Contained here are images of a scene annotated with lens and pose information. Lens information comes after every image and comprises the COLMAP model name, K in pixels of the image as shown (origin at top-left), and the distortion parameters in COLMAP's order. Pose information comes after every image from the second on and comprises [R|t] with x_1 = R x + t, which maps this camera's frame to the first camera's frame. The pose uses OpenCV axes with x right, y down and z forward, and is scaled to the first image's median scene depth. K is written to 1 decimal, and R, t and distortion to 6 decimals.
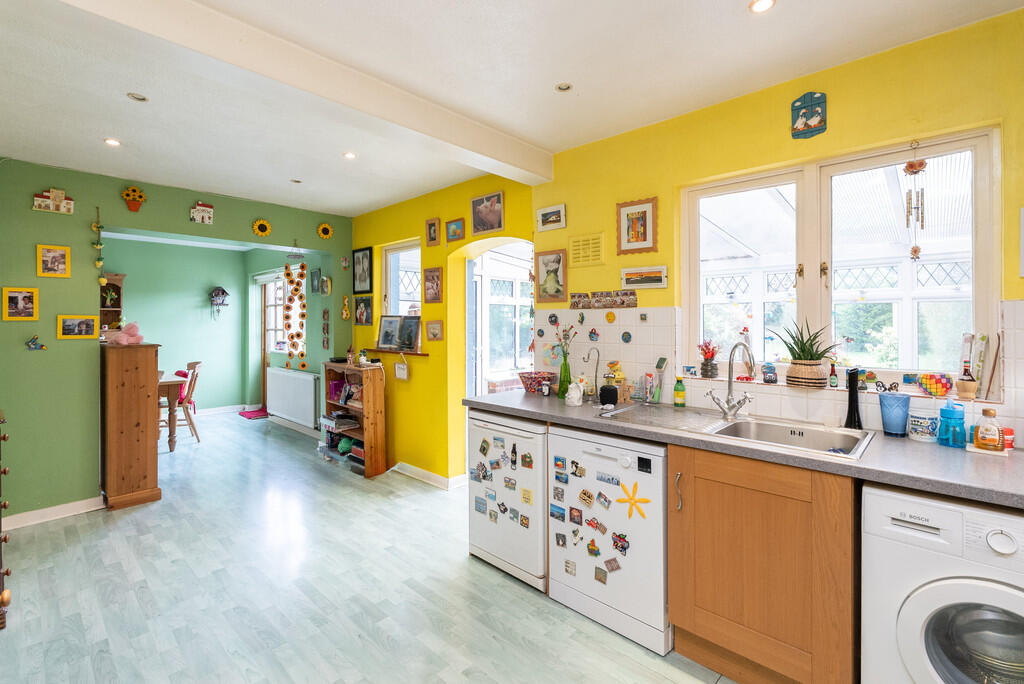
lens RADIAL K [[468.1, 0, 496.8], [0, 468.1, 321.5], [0, 0, 1]] dist [0.000735, 0.001219]
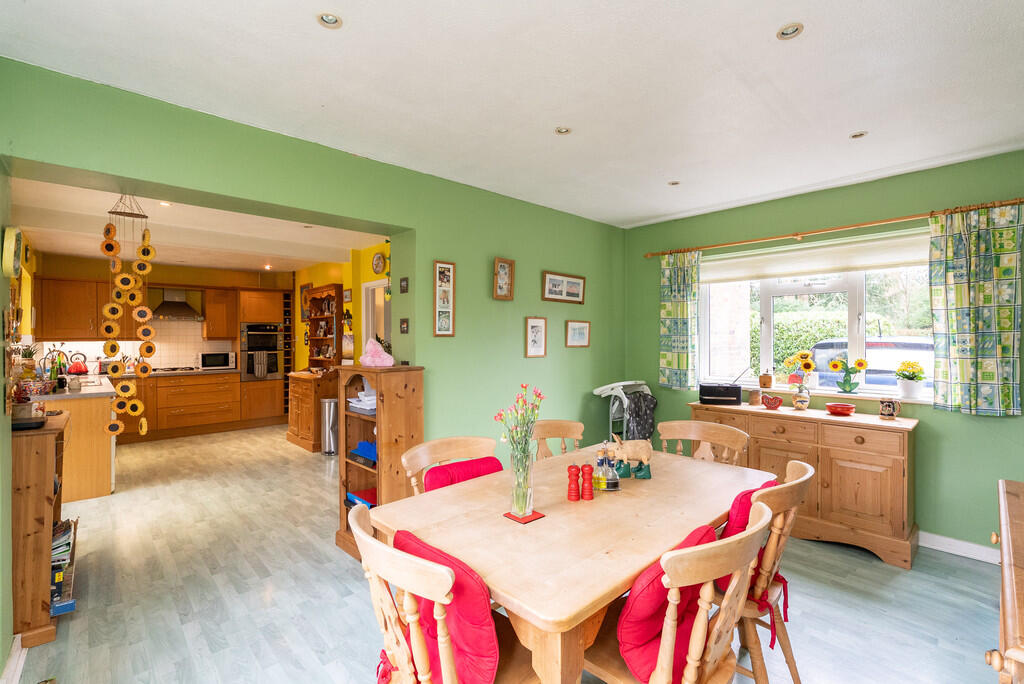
lens RADIAL K [[468.1, 0, 510.9], [0, 468.1, 340.4], [0, 0, 1]] dist [0.000735, 0.001219]
pose [[-0.998633, 0.003919, 0.052120, -1.557685], [0.004271, 0.999969, 0.006654, -0.008798], [-0.052093, 0.006867, -0.998619, 2.648243]]
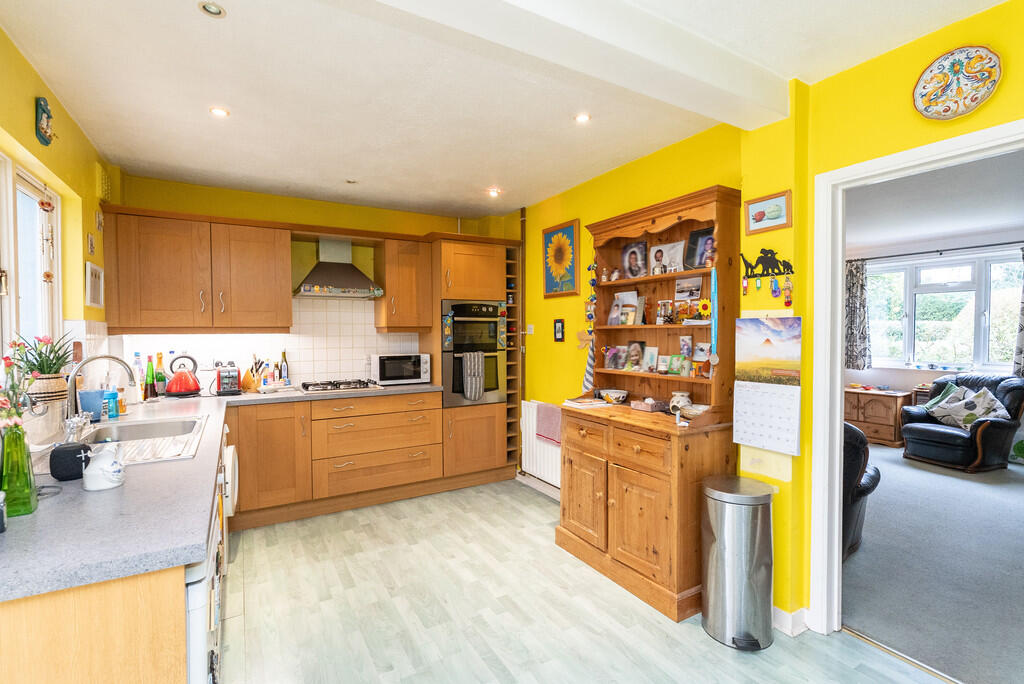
lens RADIAL K [[468.1, 0, 517.5], [0, 468.1, 343.0], [0, 0, 1]] dist [0.000735, 0.001219]
pose [[-0.967752, -0.001399, 0.251900, -0.436701], [0.005343, 0.999646, 0.026076, -0.002056], [-0.251847, 0.026581, -0.967402, 1.376193]]
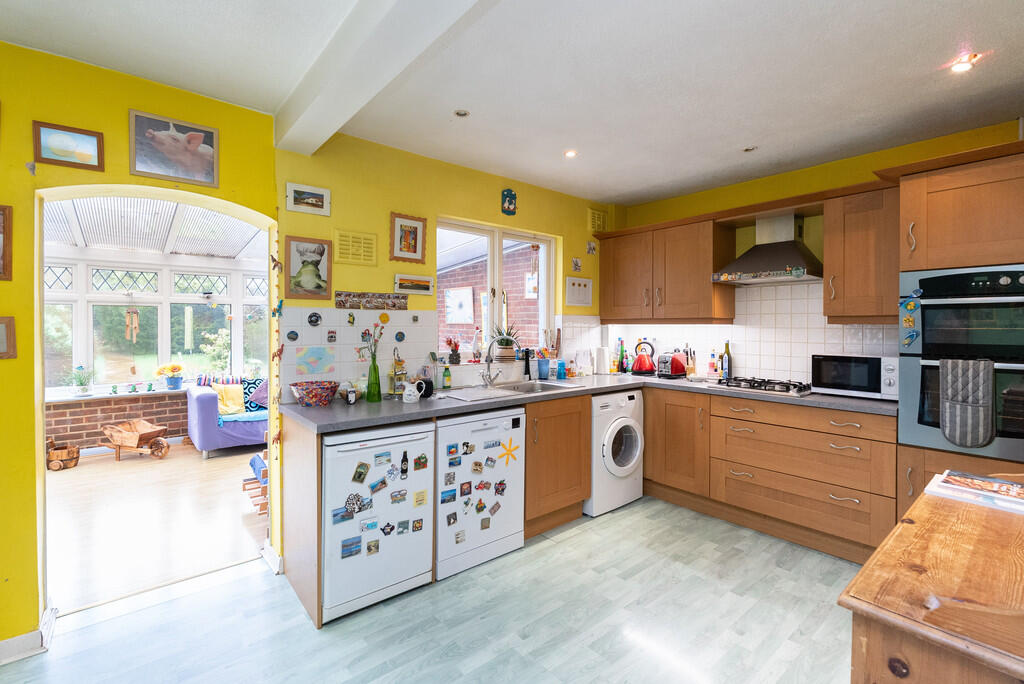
lens RADIAL K [[468.1, 0, 522.7], [0, 468.1, 329.9], [0, 0, 1]] dist [0.000735, 0.001219]
pose [[0.082740, -0.009028, 0.996530, -0.839469], [-0.002235, 0.999955, 0.009245, 0.007398], [-0.996569, -0.002992, 0.082717, 0.655446]]
